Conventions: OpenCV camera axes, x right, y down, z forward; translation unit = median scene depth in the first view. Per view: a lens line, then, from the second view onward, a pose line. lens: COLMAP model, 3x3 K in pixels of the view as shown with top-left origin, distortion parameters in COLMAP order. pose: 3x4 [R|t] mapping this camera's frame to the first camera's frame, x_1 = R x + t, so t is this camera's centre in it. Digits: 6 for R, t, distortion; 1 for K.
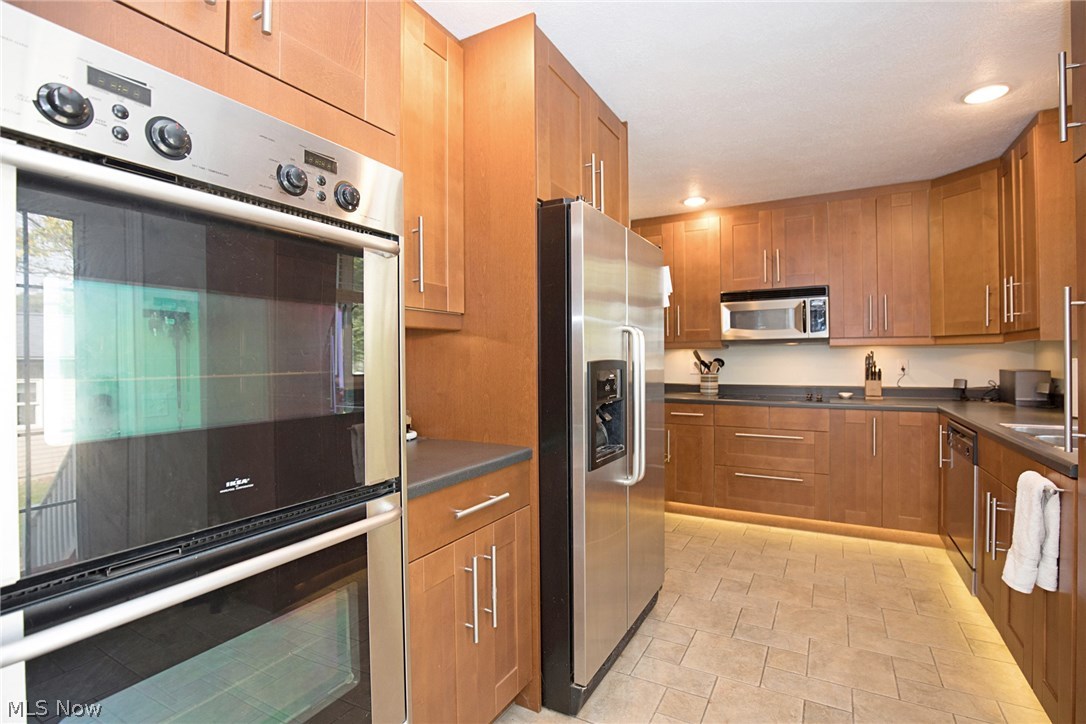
lens RADIAL K [[501.9, 0, 548.2], [0, 501.9, 358.2], [0, 0, 1]] dist [-0.039576, -0.000339]
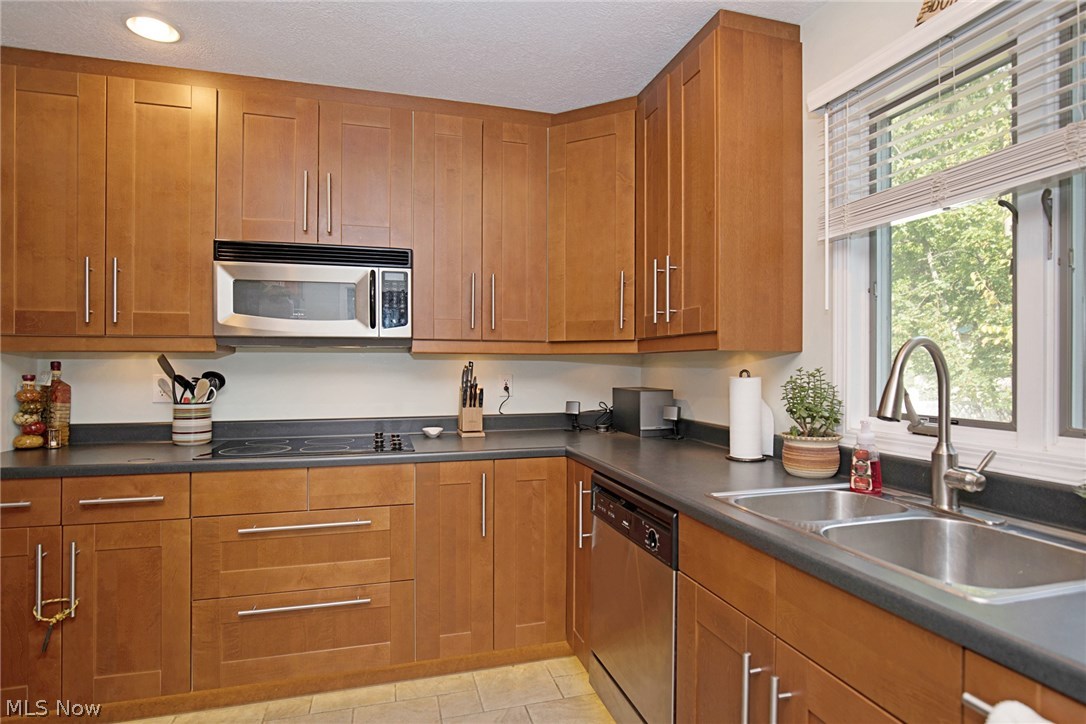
lens RADIAL K [[582.1, 0, 547.4], [0, 582.1, 361.8], [0, 0, 1]] dist [-0.013033, 0.000104]
pose [[0.701015, 0.011167, 0.713059, 0.185549], [-0.006713, 0.999936, -0.009060, -0.008067], [-0.713115, 0.001564, 0.701045, 0.397243]]
